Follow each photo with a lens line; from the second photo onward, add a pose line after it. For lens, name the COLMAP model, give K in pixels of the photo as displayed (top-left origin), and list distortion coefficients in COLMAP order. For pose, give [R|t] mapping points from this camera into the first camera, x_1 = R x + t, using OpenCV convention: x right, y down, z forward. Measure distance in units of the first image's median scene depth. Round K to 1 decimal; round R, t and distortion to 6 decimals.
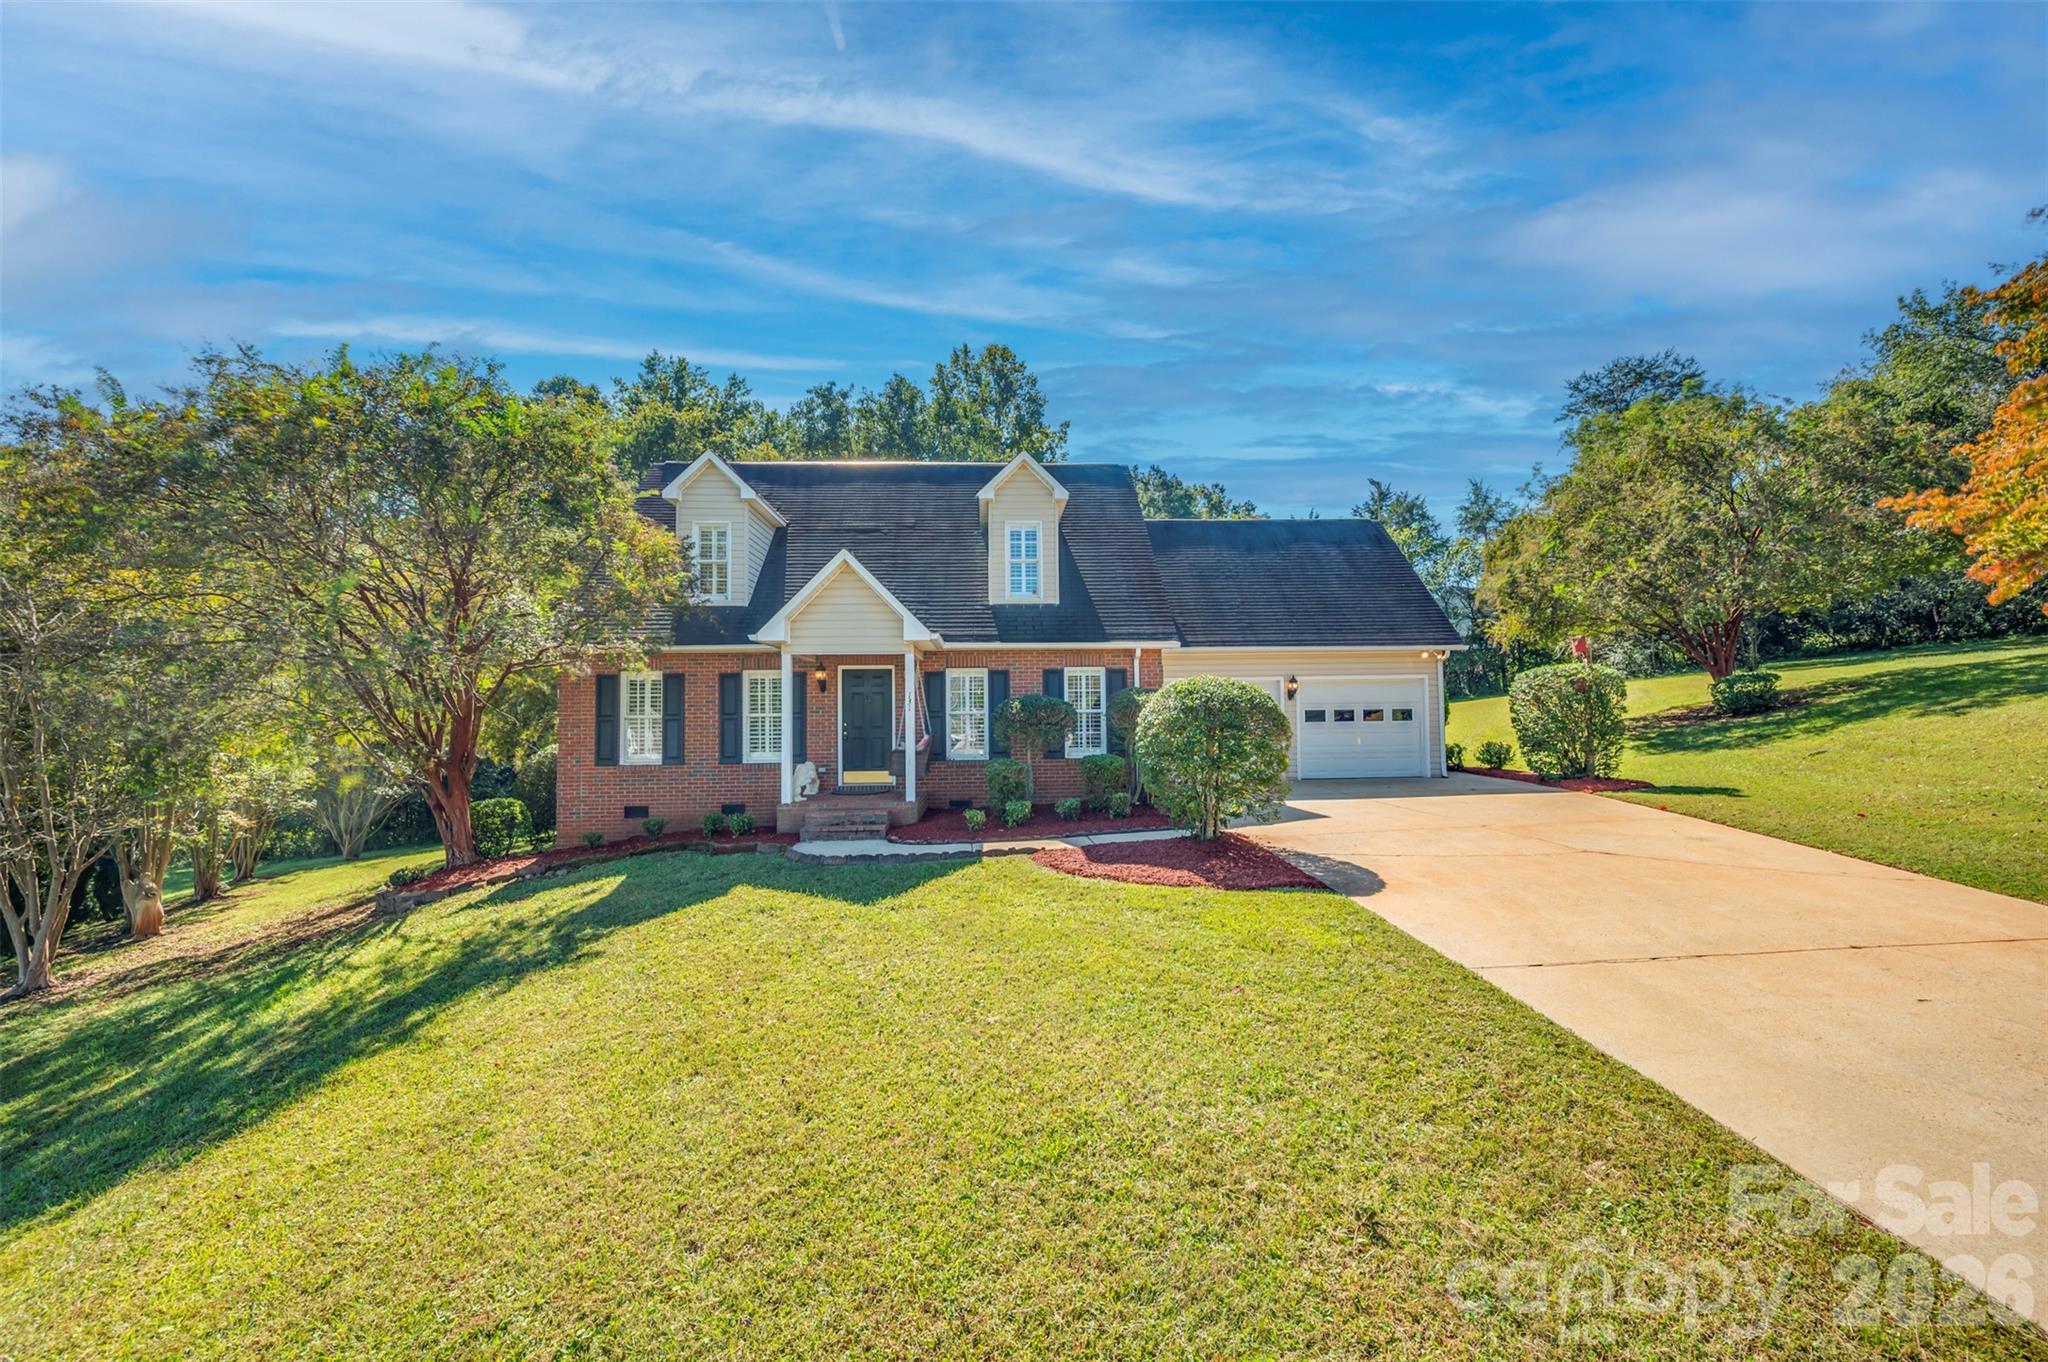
lens RADIAL K [[805.7, 0, 1029.9], [0, 805.7, 690.4], [0, 0, 1]] dist [-0.002757, 0.000605]
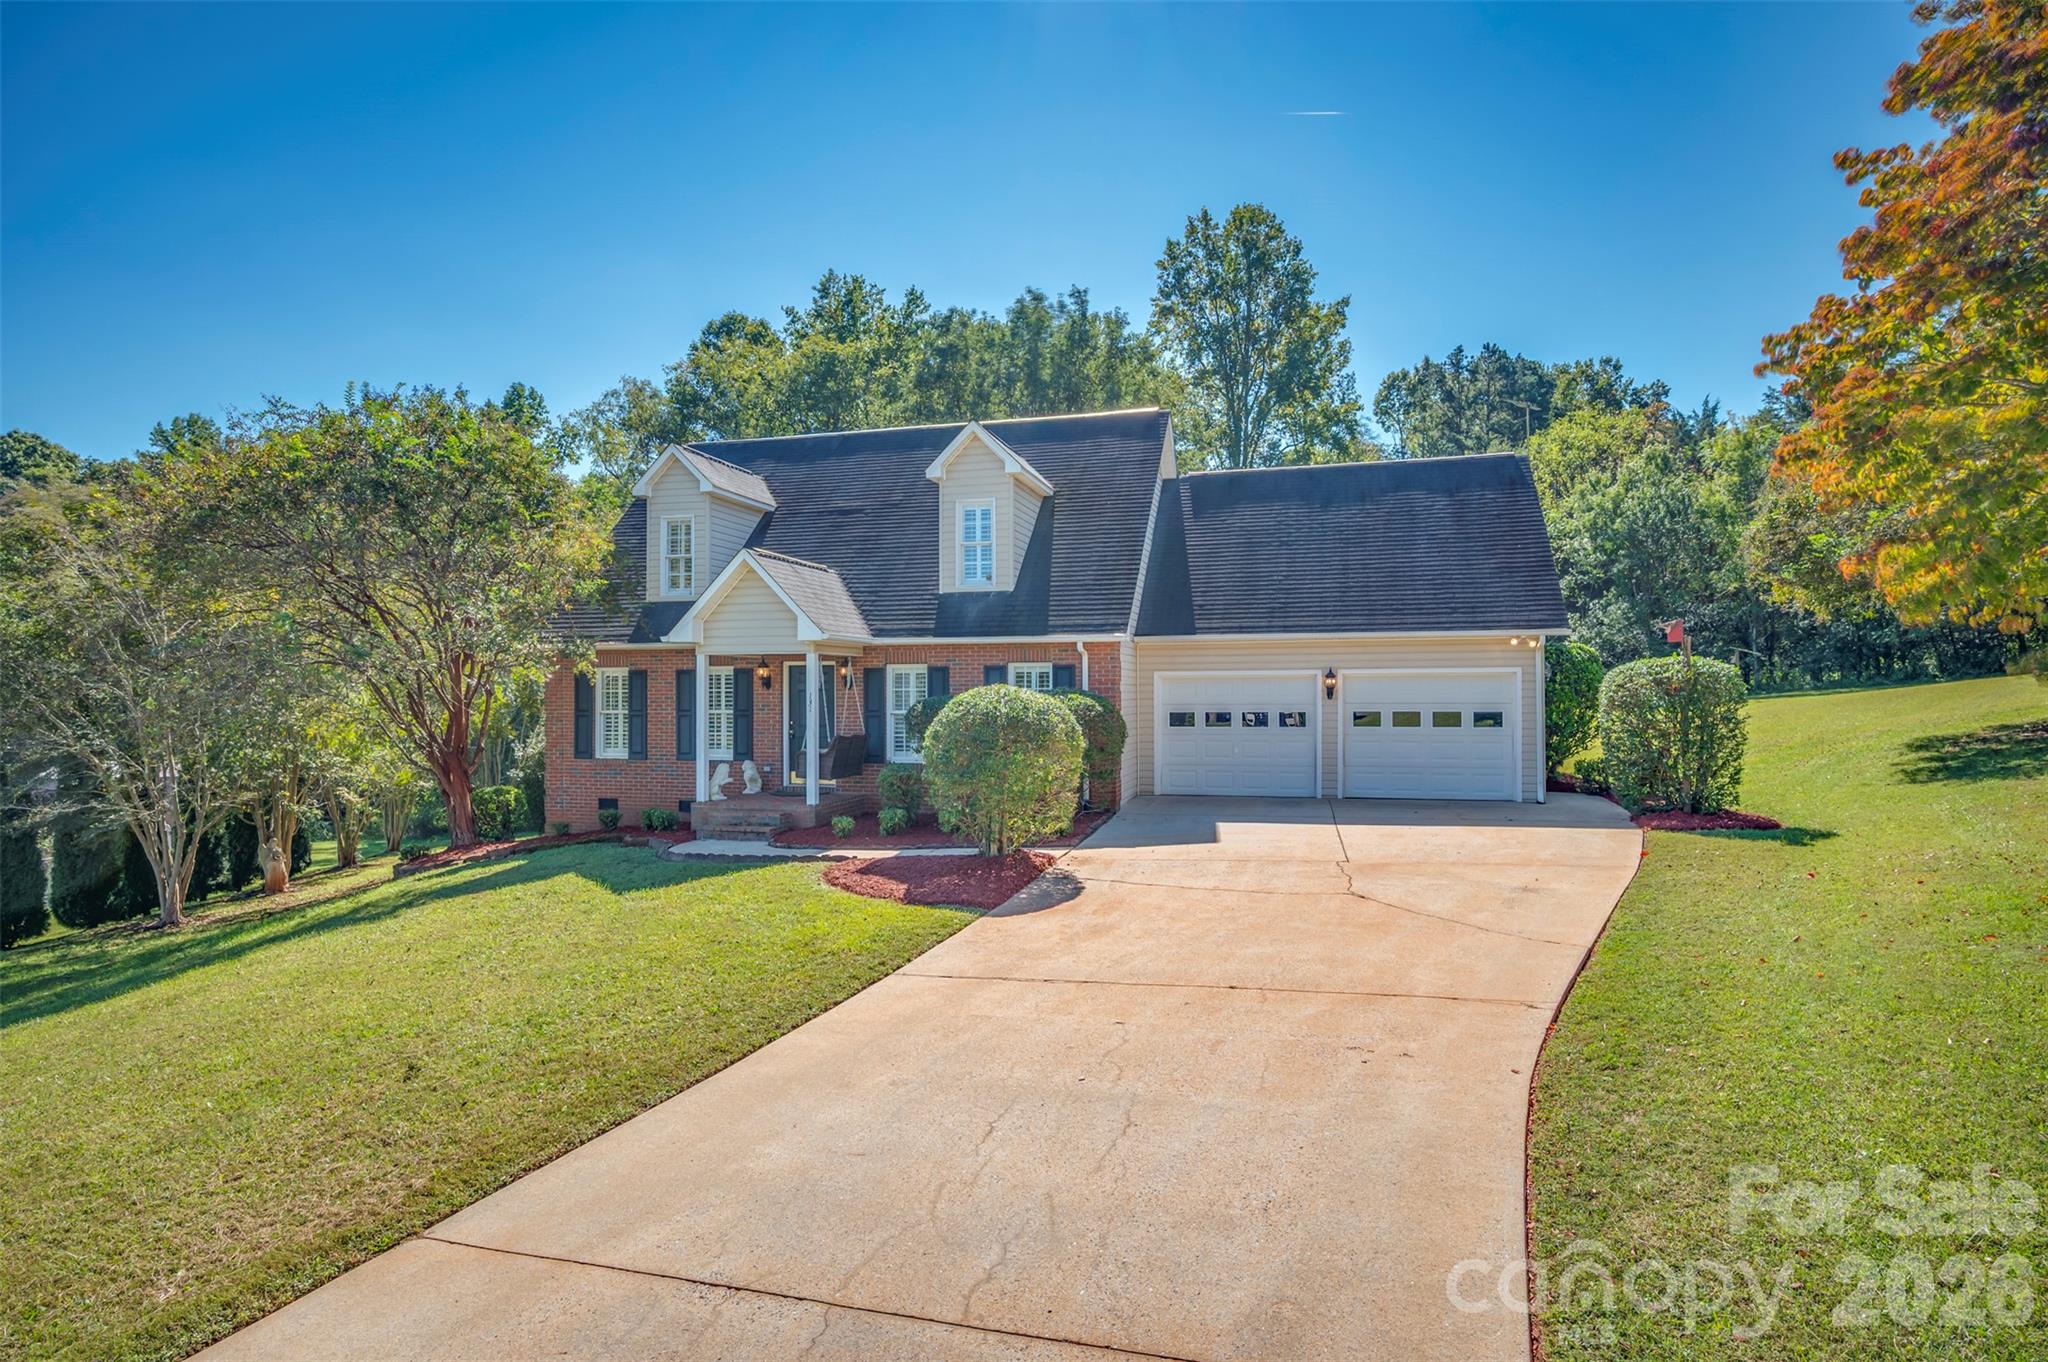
lens RADIAL K [[1072.6, 0, 1031.2], [0, 1072.6, 682.5], [0, 0, 1]] dist [-0.007048, 0.002062]
pose [[0.949438, 0.005981, -0.313899, 0.445558], [0.001347, 0.999732, 0.023122, -0.034901], [0.313953, -0.022376, 0.949175, -0.127867]]
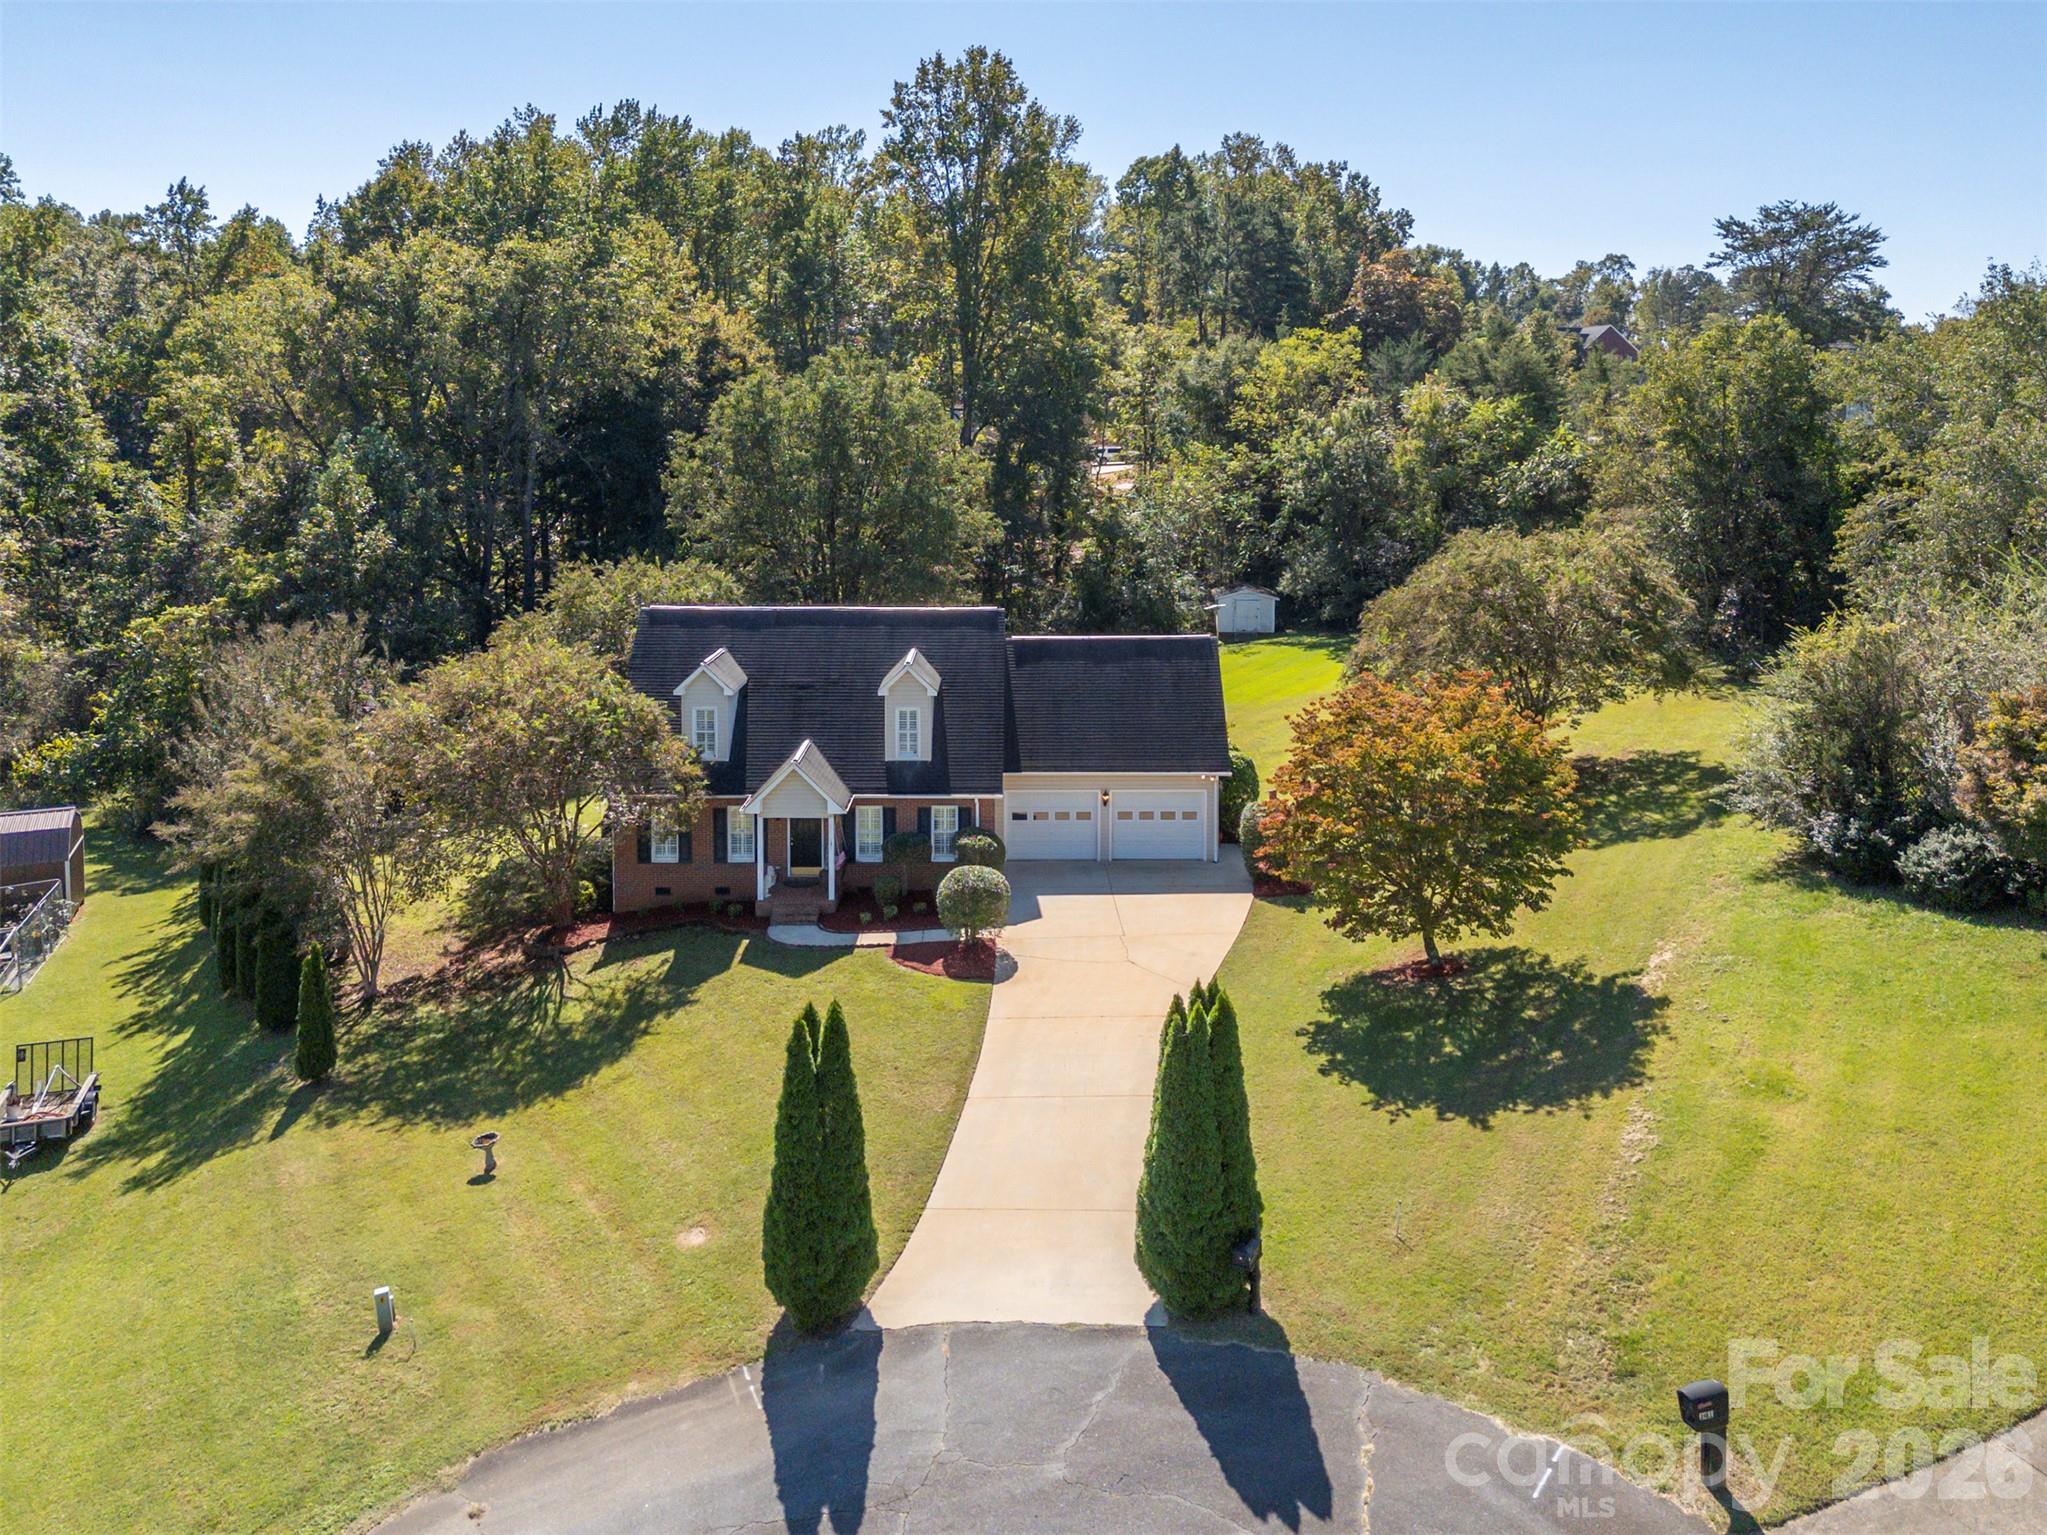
lens RADIAL K [[1499.3, 0, 1069.8], [0, 1499.3, 690.0], [0, 0, 1]] dist [0.072727, -0.063625]
pose [[0.999491, 0.027113, -0.016804, 0.356243], [-0.023180, 0.979262, 0.201266, -0.847515], [0.021913, -0.200774, 0.979393, -1.815416]]
